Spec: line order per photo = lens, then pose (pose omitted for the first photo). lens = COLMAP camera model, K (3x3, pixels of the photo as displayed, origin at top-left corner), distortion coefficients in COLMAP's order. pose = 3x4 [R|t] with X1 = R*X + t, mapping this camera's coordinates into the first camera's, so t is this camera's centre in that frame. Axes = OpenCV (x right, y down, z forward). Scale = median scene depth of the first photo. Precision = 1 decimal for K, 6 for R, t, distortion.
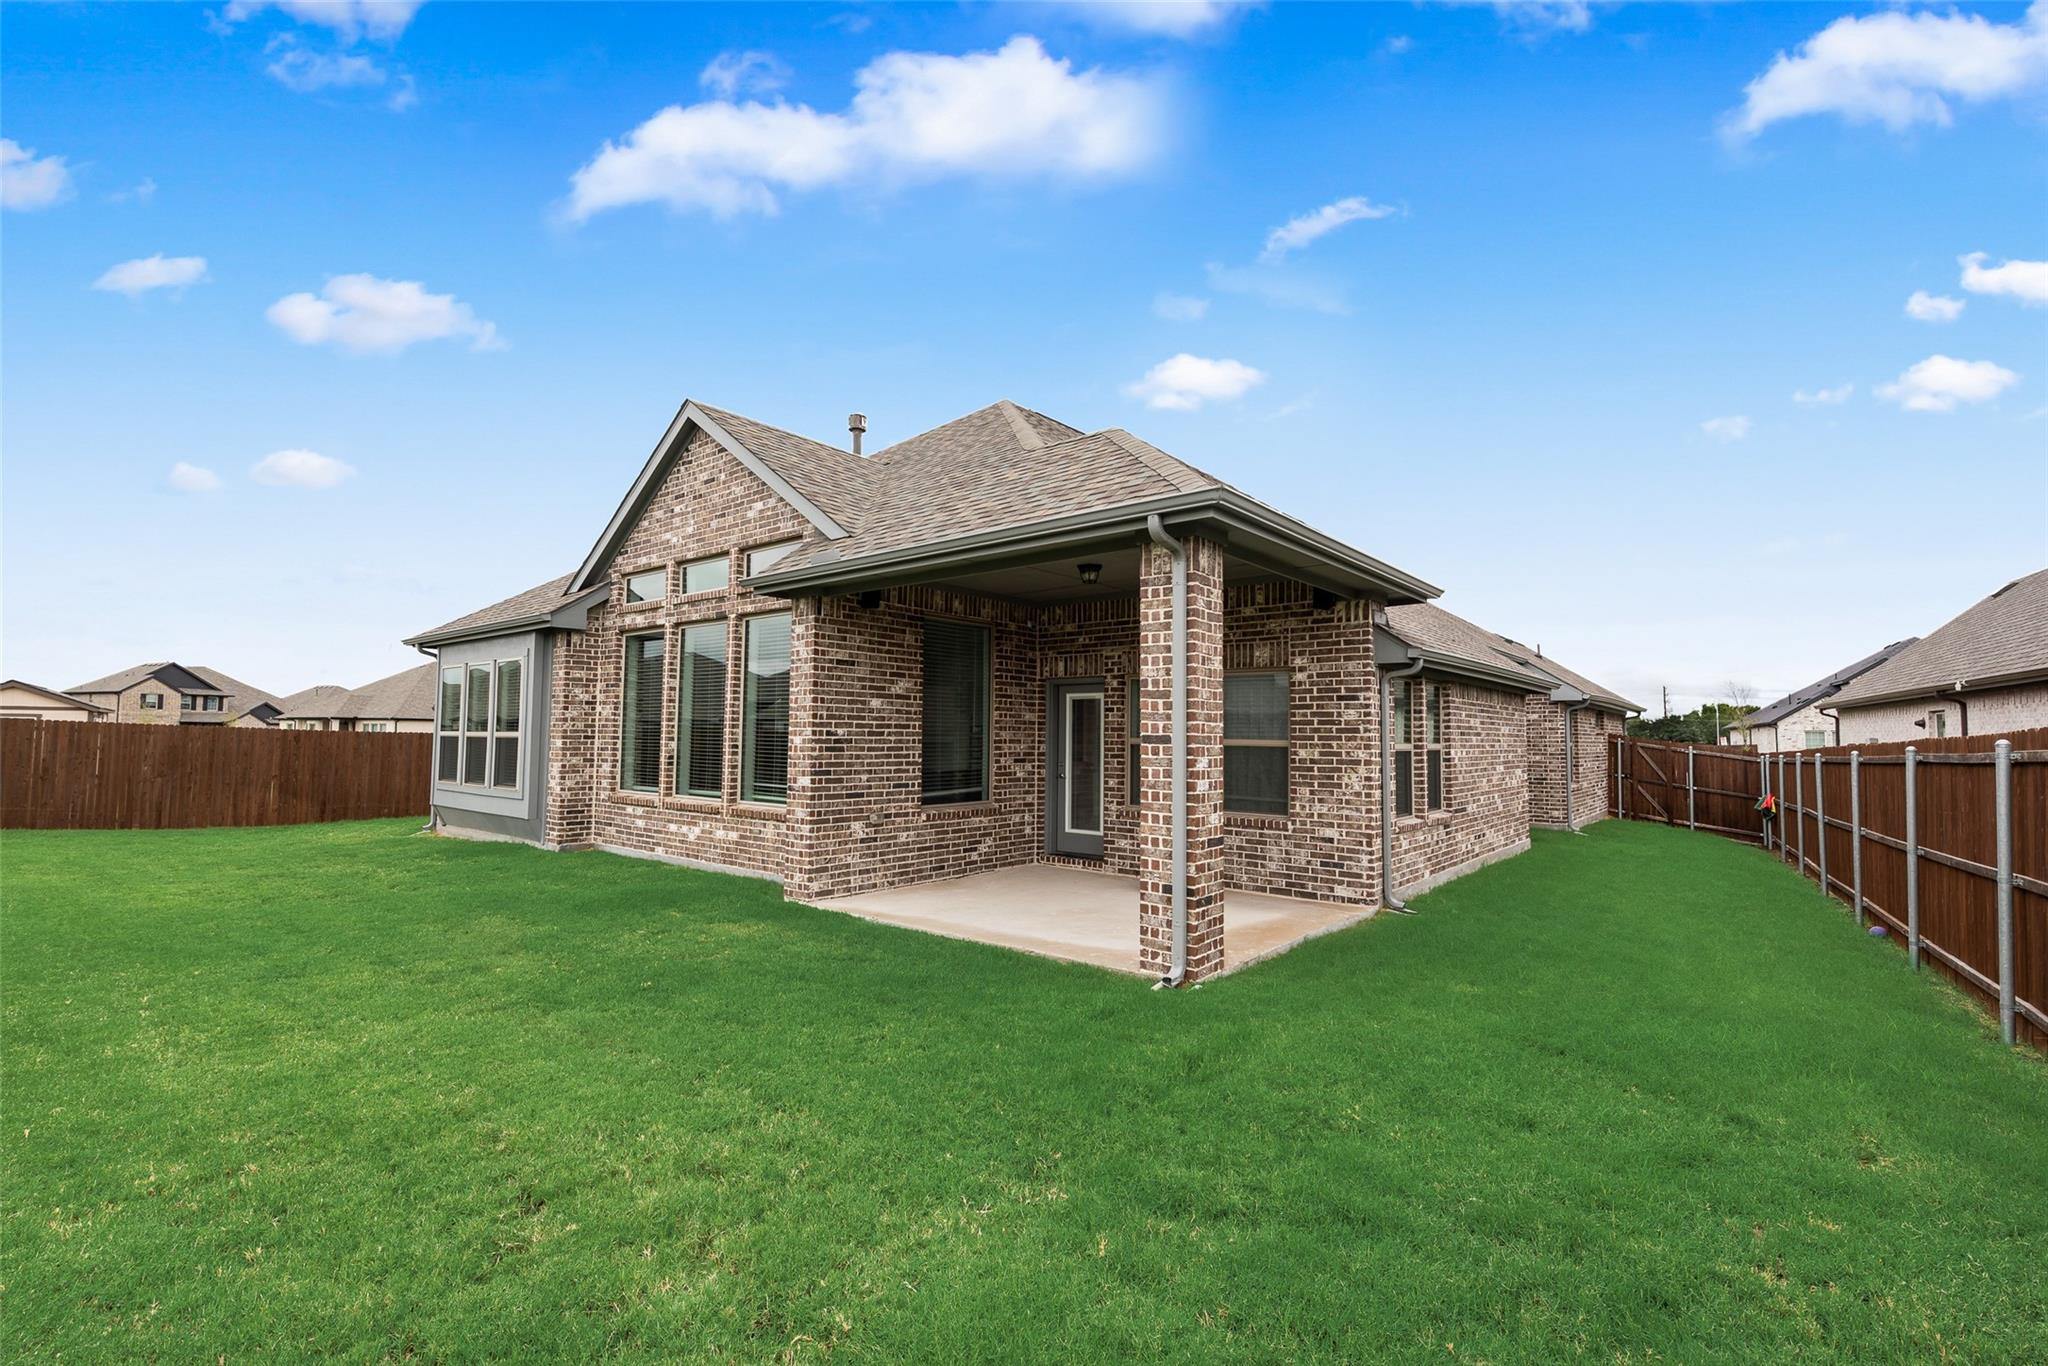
lens RADIAL K [[897.5, 0, 1017.0], [0, 897.5, 681.2], [0, 0, 1]] dist [0.001369, -0.000037]
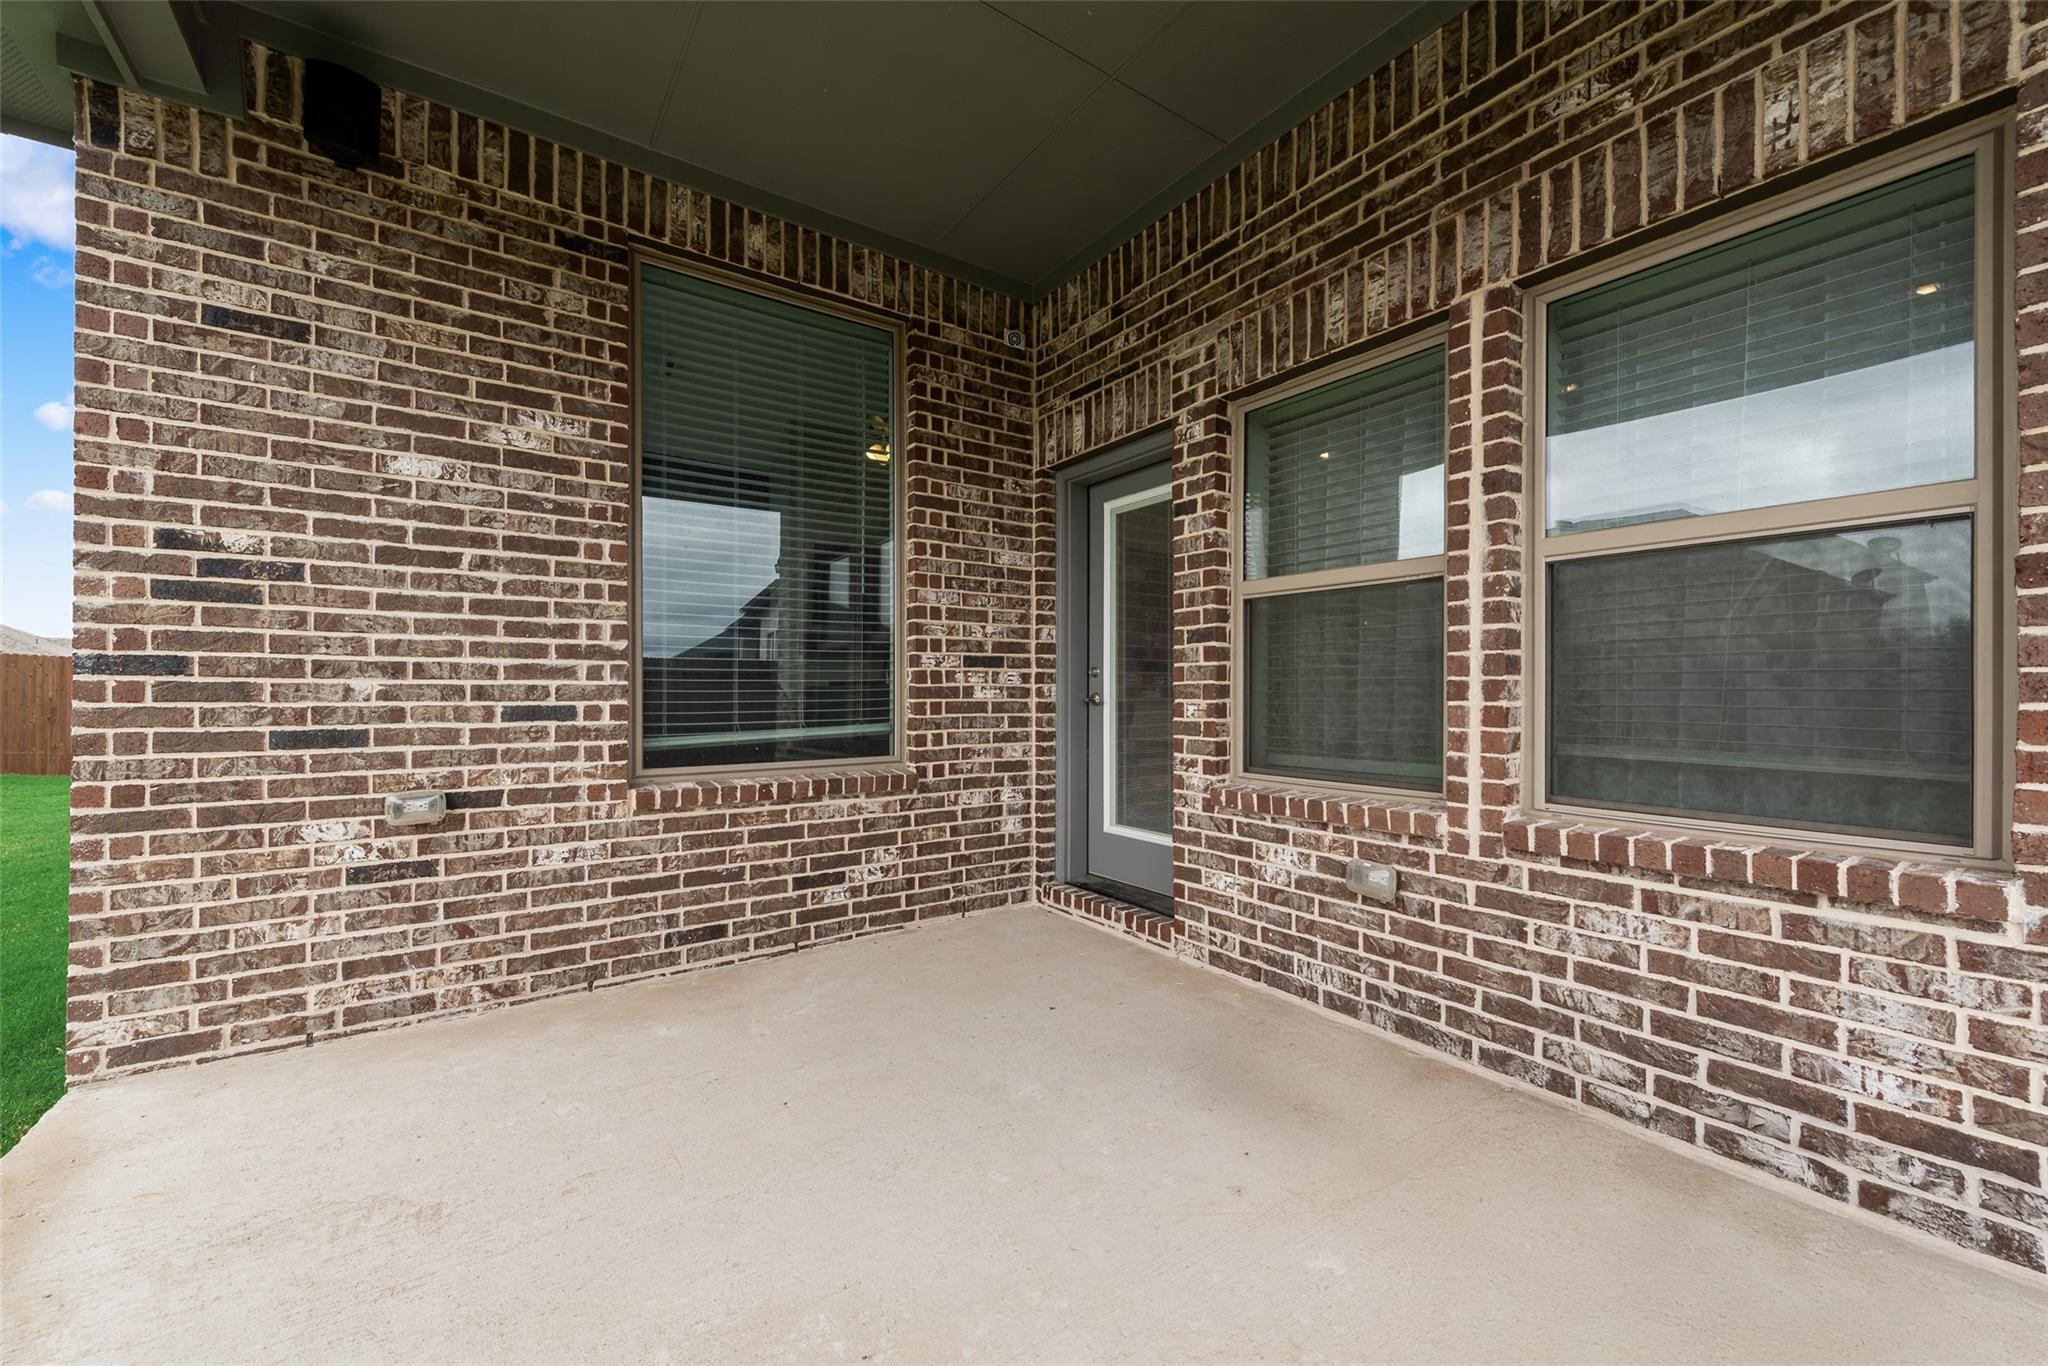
lens RADIAL K [[801.6, 0, 1026.2], [0, 801.6, 687.9], [0, 0, 1]] dist [0.002007, 0.000152]
pose [[0.966279, -0.012729, -0.257182, 0.134973], [0.026264, 0.998440, 0.049264, 0.094528], [0.256154, -0.054357, 0.965106, 0.734512]]
